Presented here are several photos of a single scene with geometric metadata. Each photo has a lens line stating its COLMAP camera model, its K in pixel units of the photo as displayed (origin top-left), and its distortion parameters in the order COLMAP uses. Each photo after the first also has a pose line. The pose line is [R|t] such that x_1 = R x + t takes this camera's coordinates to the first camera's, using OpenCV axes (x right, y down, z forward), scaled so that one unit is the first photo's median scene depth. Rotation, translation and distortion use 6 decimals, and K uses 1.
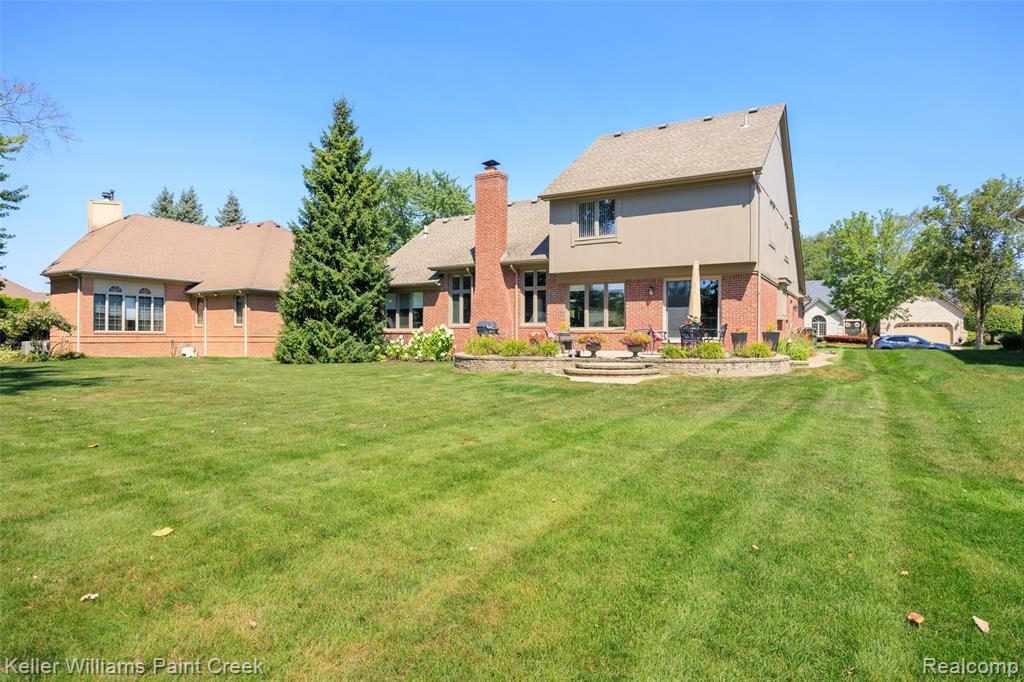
lens RADIAL K [[610.2, 0, 512.0], [0, 610.2, 341.0], [0, 0, 1]] dist [0.001373, -0.000364]
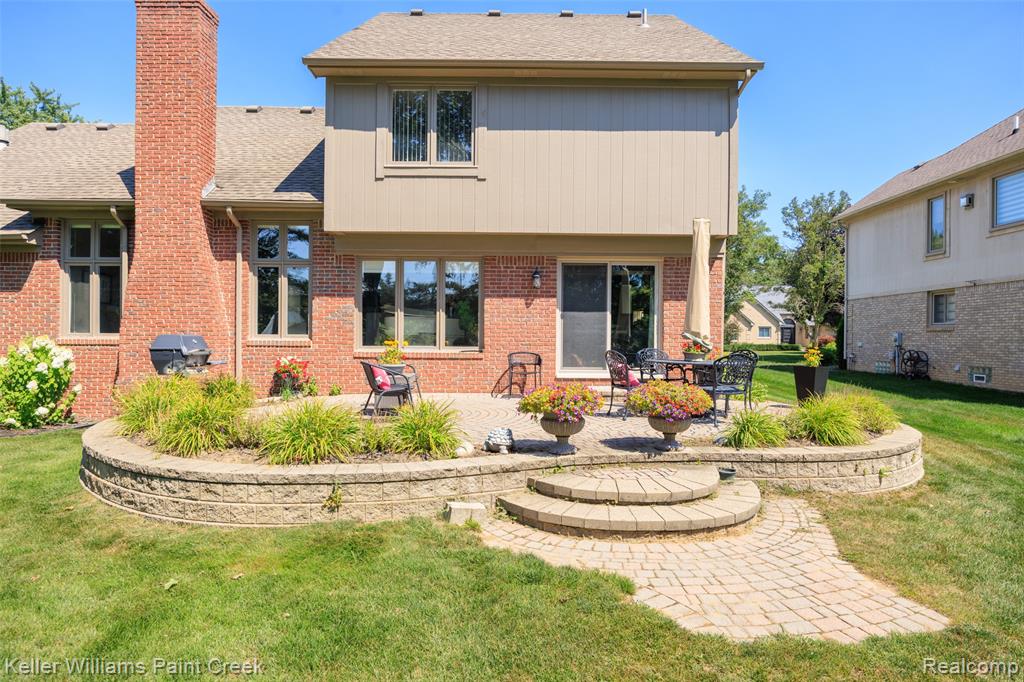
lens RADIAL K [[610.9, 0, 512.0], [0, 610.9, 341.0], [0, 0, 1]] dist [-0.004714, -0.000392]
pose [[0.860077, 0.002804, 0.510157, -0.050965], [-0.004354, 0.999989, 0.001843, -0.026402], [-0.510146, -0.003806, 0.860080, 0.490402]]
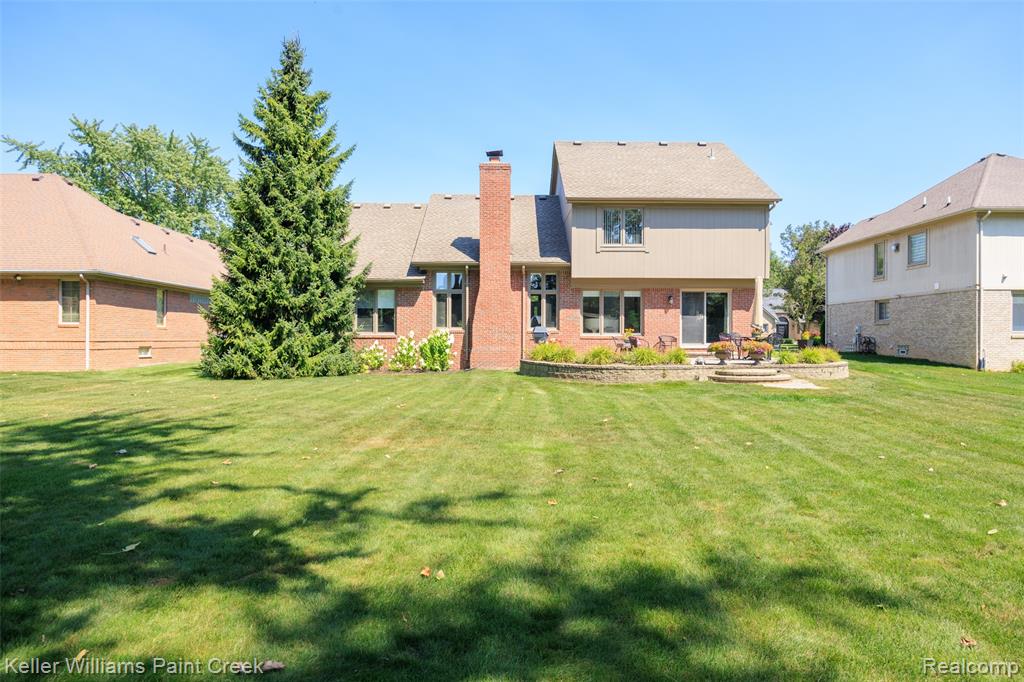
lens RADIAL K [[610.2, 0, 512.0], [0, 610.2, 341.0], [0, 0, 1]] dist [0.001373, -0.000364]
pose [[0.852779, -0.003293, 0.522262, -0.499599], [0.001643, 0.999992, 0.003622, -0.012335], [-0.522270, -0.002231, 0.852777, 0.203702]]
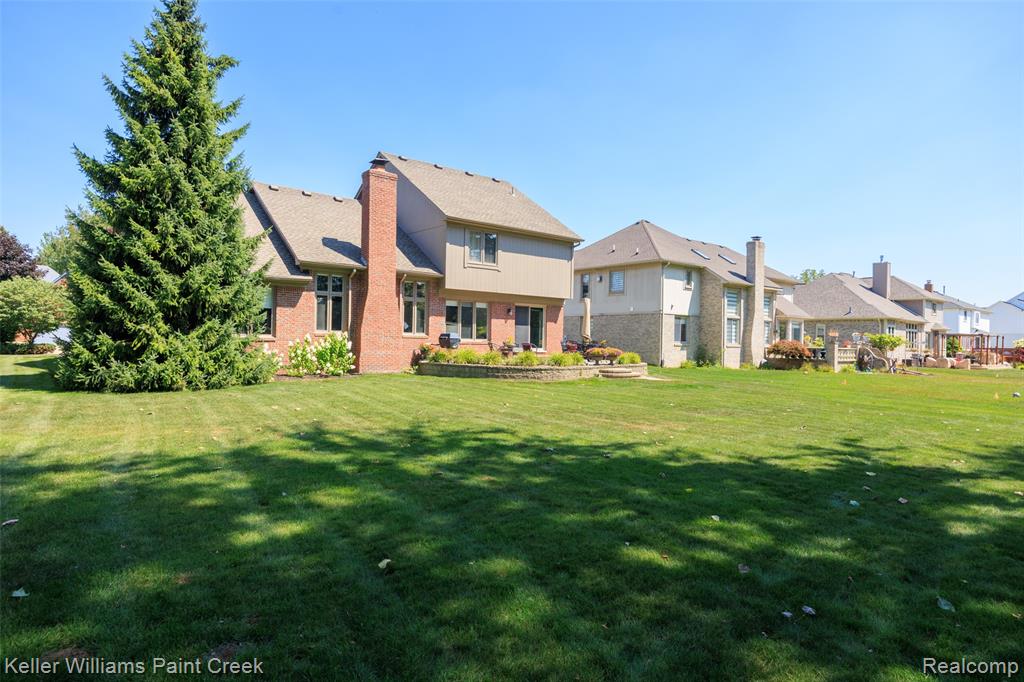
lens RADIAL K [[610.2, 0, 512.0], [0, 610.2, 341.0], [0, 0, 1]] dist [0.001373, -0.000364]
pose [[0.339743, 0.006605, 0.940495, -0.860189], [-0.012015, 0.999924, -0.002682, -0.015254], [-0.940442, -0.010389, 0.339796, 0.489741]]
